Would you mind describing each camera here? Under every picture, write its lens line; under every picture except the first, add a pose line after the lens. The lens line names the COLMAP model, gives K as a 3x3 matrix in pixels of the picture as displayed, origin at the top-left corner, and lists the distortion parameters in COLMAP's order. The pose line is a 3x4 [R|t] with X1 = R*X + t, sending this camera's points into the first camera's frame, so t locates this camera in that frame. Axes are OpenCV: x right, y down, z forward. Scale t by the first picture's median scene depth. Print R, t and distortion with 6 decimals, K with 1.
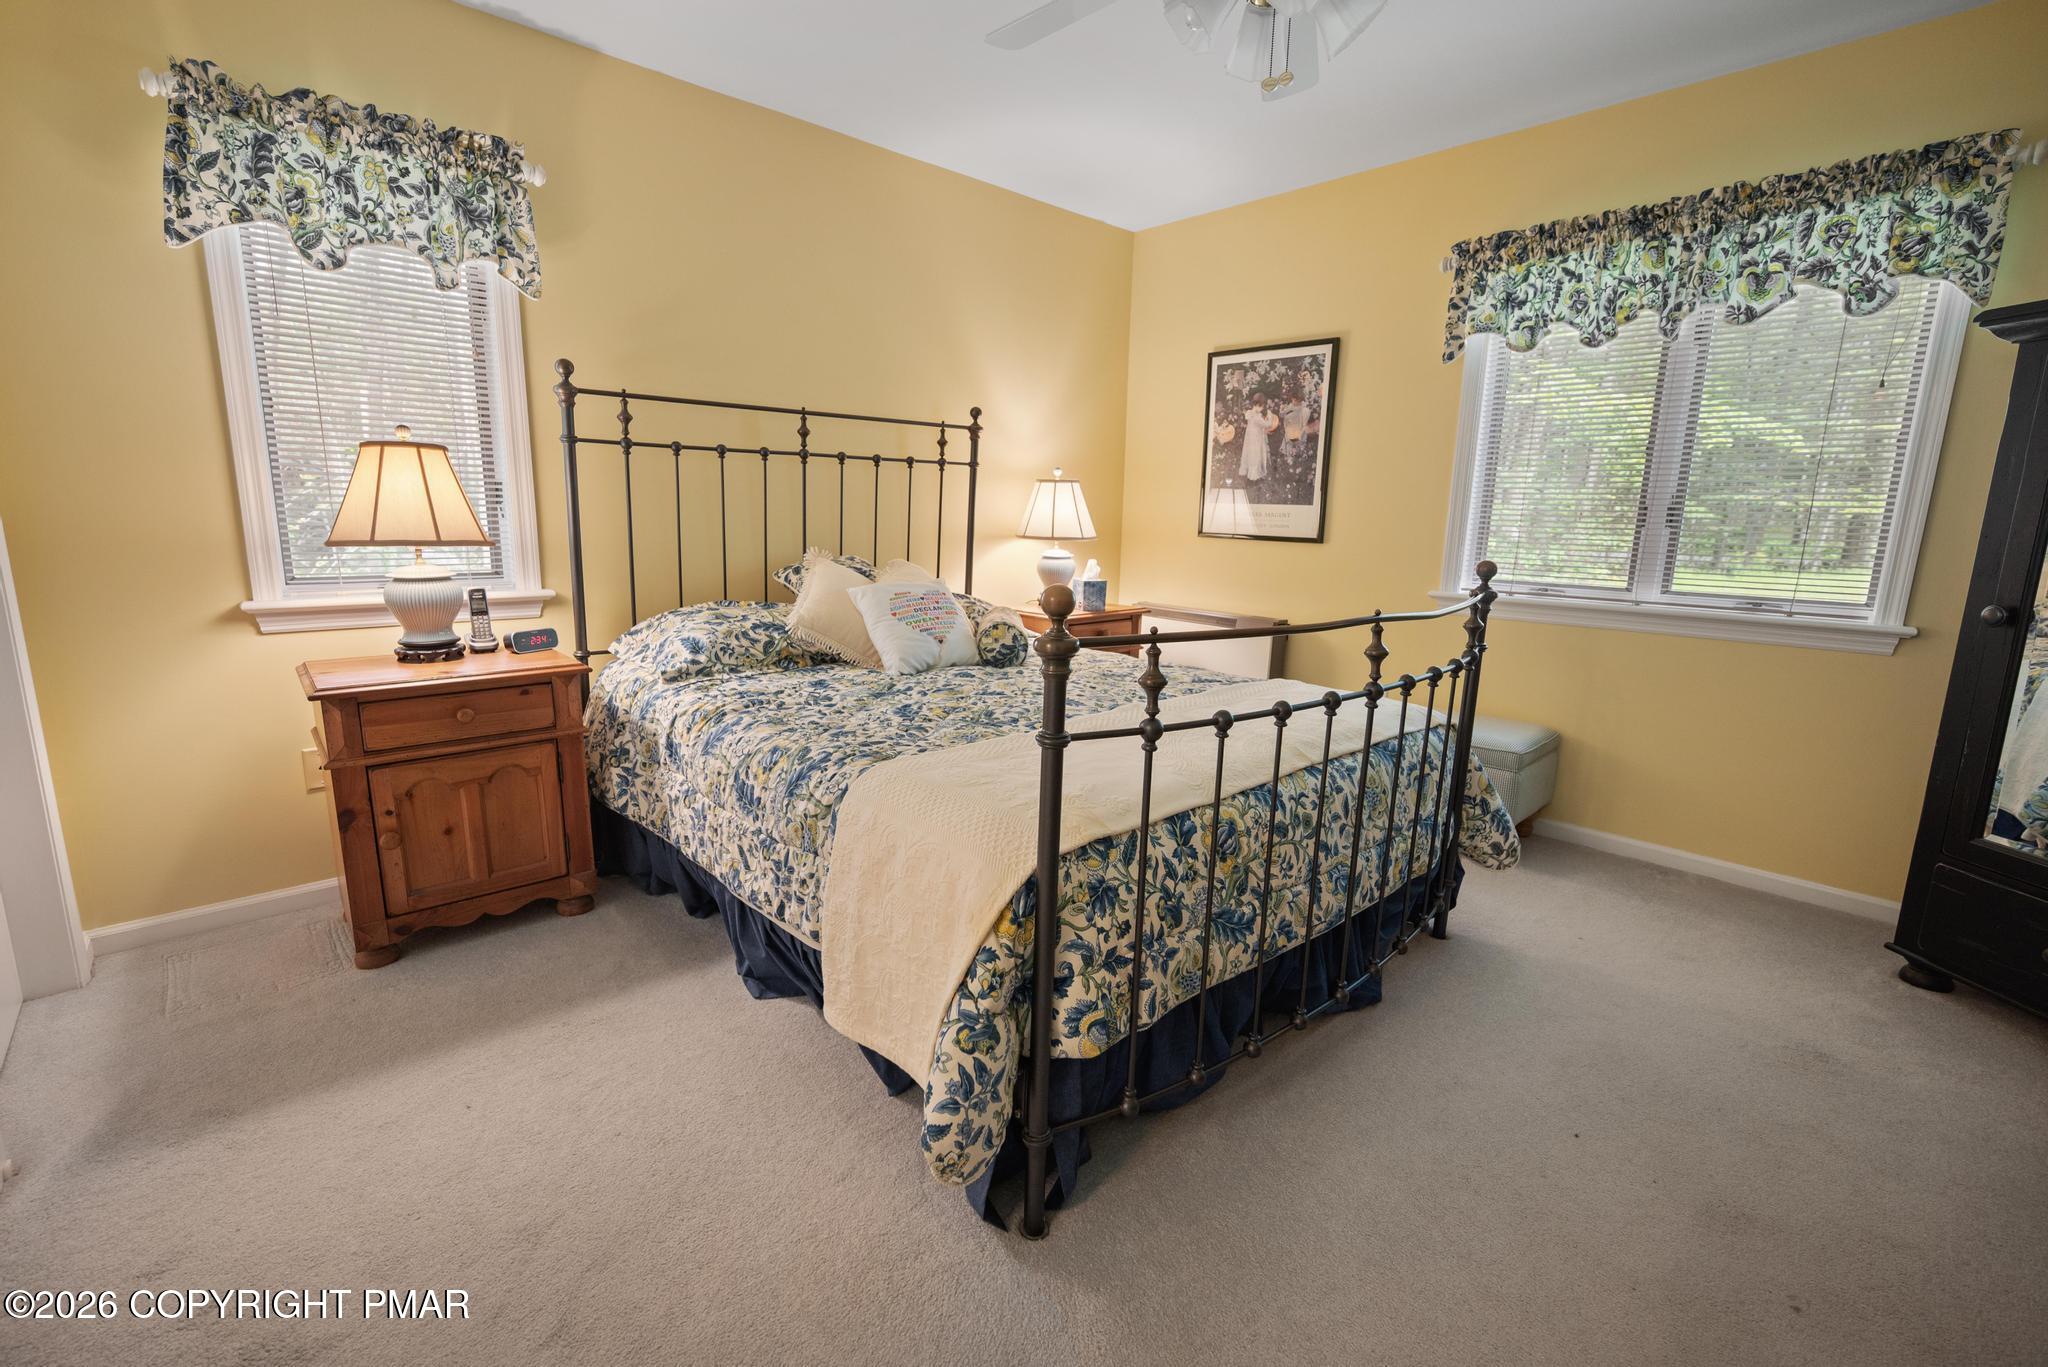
lens RADIAL K [[897.5, 0, 1022.8], [0, 897.5, 690.0], [0, 0, 1]] dist [0.000040, -0.000065]
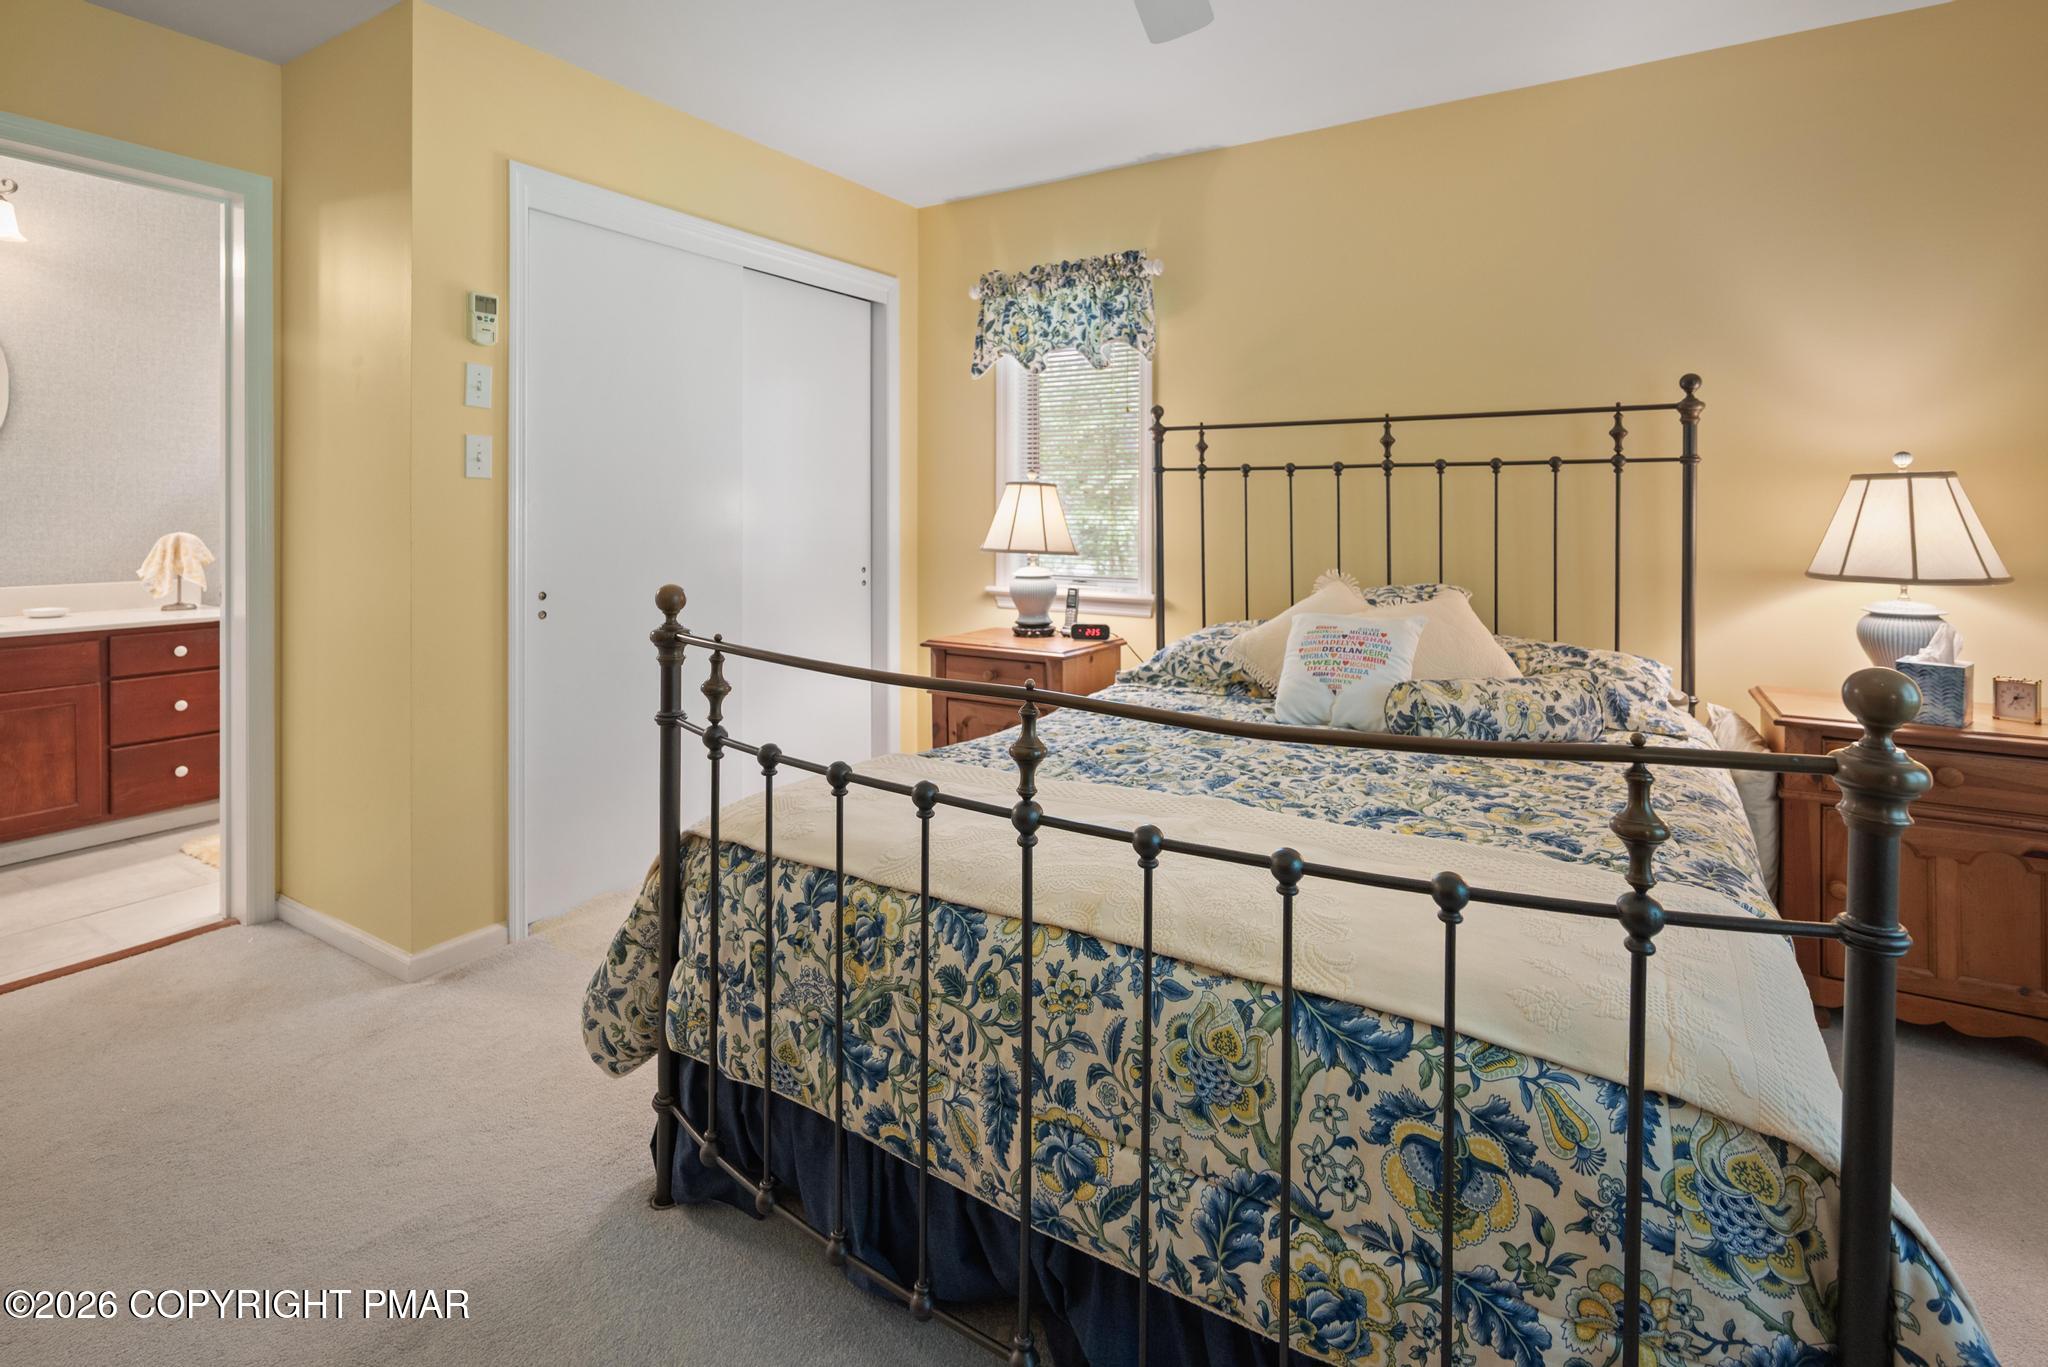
lens RADIAL K [[960.7, 0, 1033.2], [0, 960.7, 517.7], [0, 0, 1]] dist [0.000497, -0.000622]
pose [[0.275140, -0.017743, -0.961240, 0.665343], [-0.193940, 0.978251, -0.073569, -0.094100], [0.941640, 0.206665, 0.265715, 0.528877]]
